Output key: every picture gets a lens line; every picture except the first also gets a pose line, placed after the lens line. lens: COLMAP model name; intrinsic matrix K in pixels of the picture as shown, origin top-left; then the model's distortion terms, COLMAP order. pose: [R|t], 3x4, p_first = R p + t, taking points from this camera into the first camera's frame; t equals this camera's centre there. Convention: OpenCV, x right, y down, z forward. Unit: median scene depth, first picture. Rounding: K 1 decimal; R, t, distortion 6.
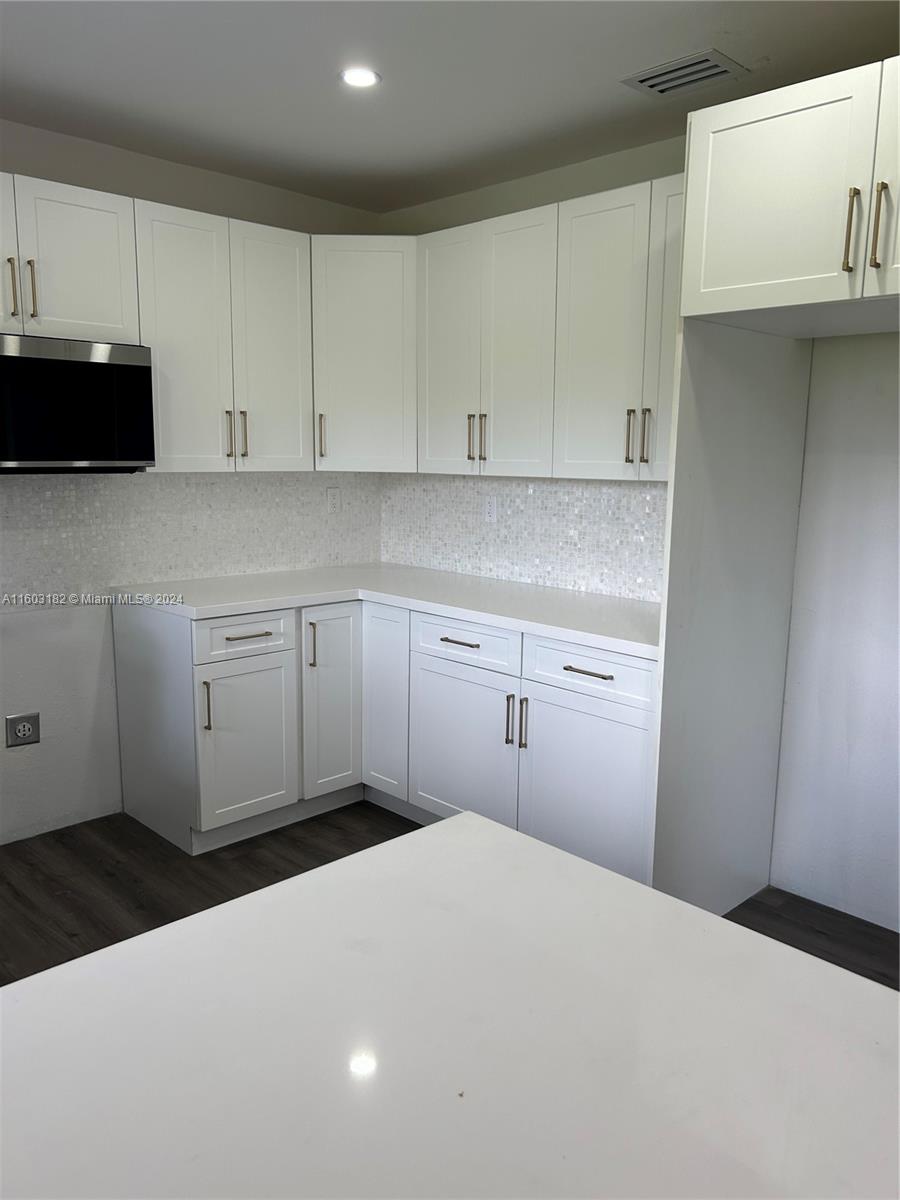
lens RADIAL K [[923.9, 0, 464.1], [0, 923.9, 606.4], [0, 0, 1]] dist [0.093885, -0.138985]
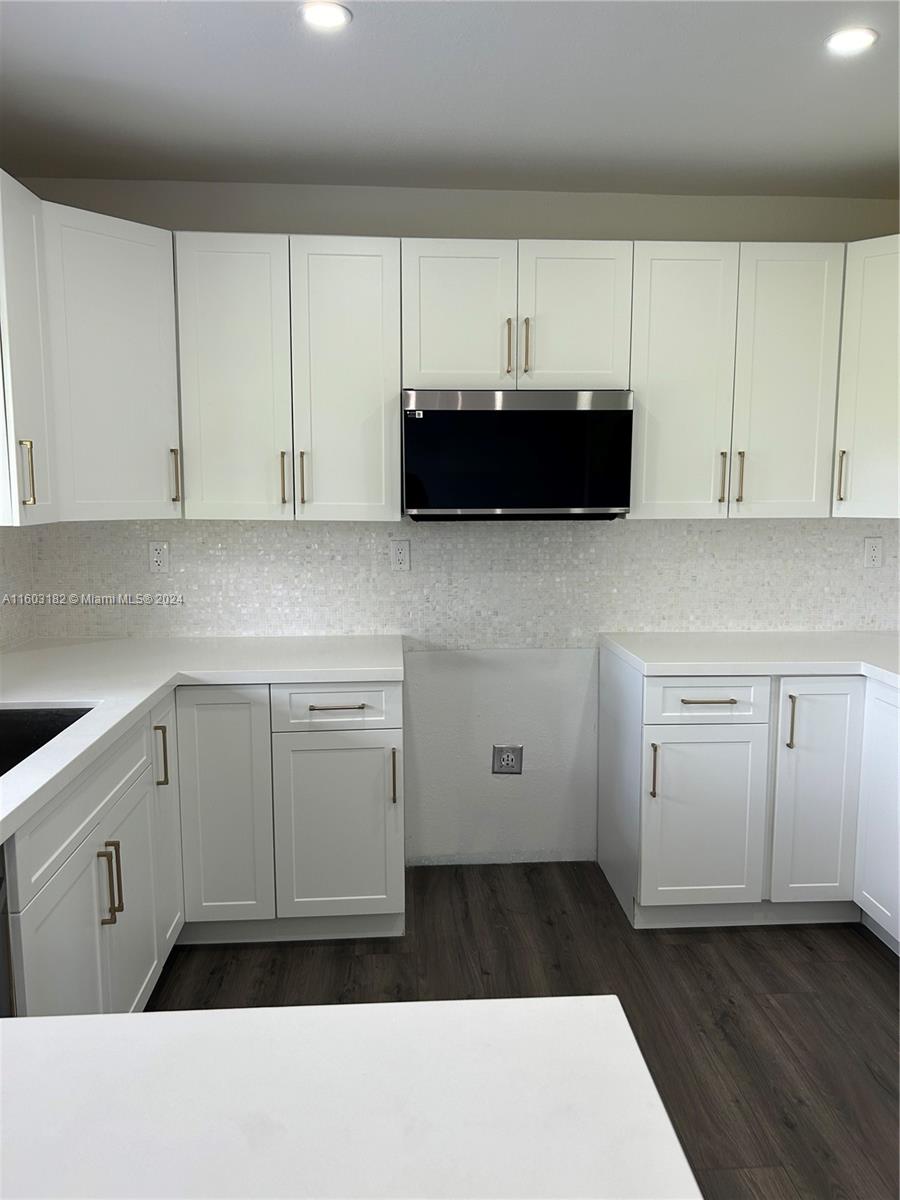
lens RADIAL K [[923.9, 0, 464.1], [0, 923.9, 606.4], [0, 0, 1]] dist [0.093885, -0.138985]
pose [[0.760792, 0.070057, -0.645204, 0.152912], [-0.101178, 0.994804, -0.011288, -0.023755], [0.641061, 0.073868, 0.763927, 0.151210]]
